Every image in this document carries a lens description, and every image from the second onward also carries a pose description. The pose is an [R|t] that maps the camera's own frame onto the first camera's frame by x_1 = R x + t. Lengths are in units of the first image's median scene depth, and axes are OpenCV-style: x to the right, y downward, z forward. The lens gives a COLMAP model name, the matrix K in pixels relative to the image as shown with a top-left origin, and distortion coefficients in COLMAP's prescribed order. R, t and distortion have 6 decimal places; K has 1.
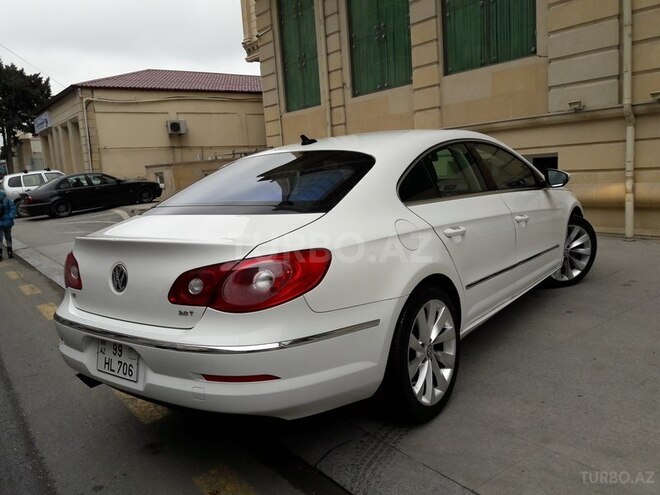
lens RADIAL K [[535.9, 0, 334.2], [0, 535.9, 241.2], [0, 0, 1]] dist [0.084516, -0.118906]
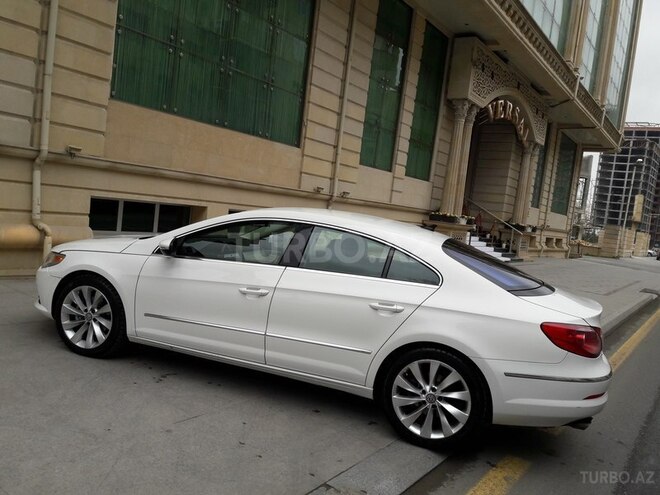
lens RADIAL K [[536.1, 0, 333.1], [0, 536.1, 245.6], [0, 0, 1]] dist [0.075627, -0.142625]
pose [[-0.315003, -0.040817, 0.948213, -0.576700], [0.029731, 0.998160, 0.052843, -0.101731], [-0.948625, 0.044837, -0.313210, 0.761238]]
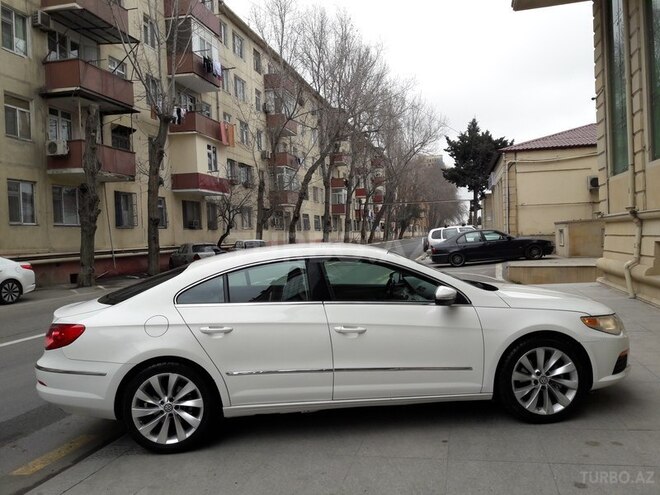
lens RADIAL K [[536.1, 0, 333.1], [0, 536.1, 245.6], [0, 0, 1]] dist [0.075627, -0.142625]
pose [[0.639125, 0.053711, -0.767225, 0.582086], [-0.110548, 0.993615, -0.022530, -0.093418], [0.761117, 0.099215, 0.640982, 0.131337]]
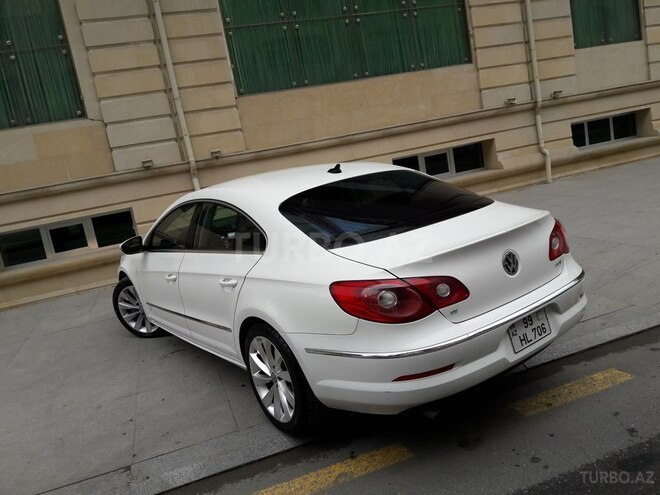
lens RADIAL K [[536.1, 0, 333.1], [0, 536.1, 245.6], [0, 0, 1]] dist [0.075627, -0.142625]
pose [[0.320051, -0.155940, 0.934478, -0.515225], [0.282023, 0.957326, 0.063162, -0.048451], [-0.904450, 0.243329, 0.350372, 0.299132]]
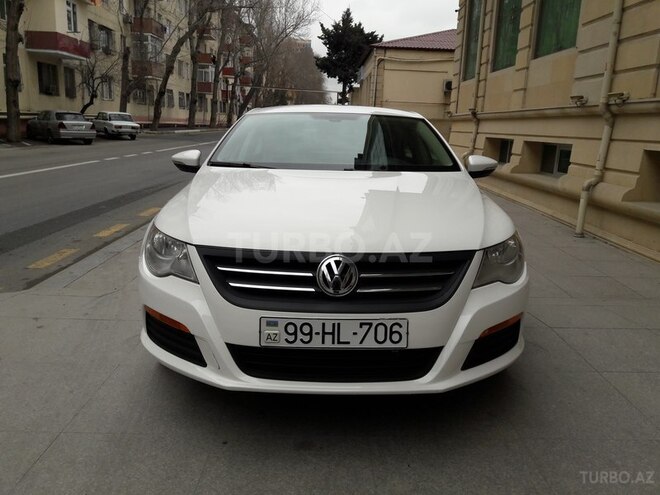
lens RADIAL K [[536.1, 0, 333.1], [0, 536.1, 245.6], [0, 0, 1]] dist [0.075627, -0.142625]
pose [[0.804418, 0.224829, -0.549876, 0.700774], [-0.174528, 0.974212, 0.143010, -0.045876], [0.567848, -0.019071, 0.822912, -0.116611]]
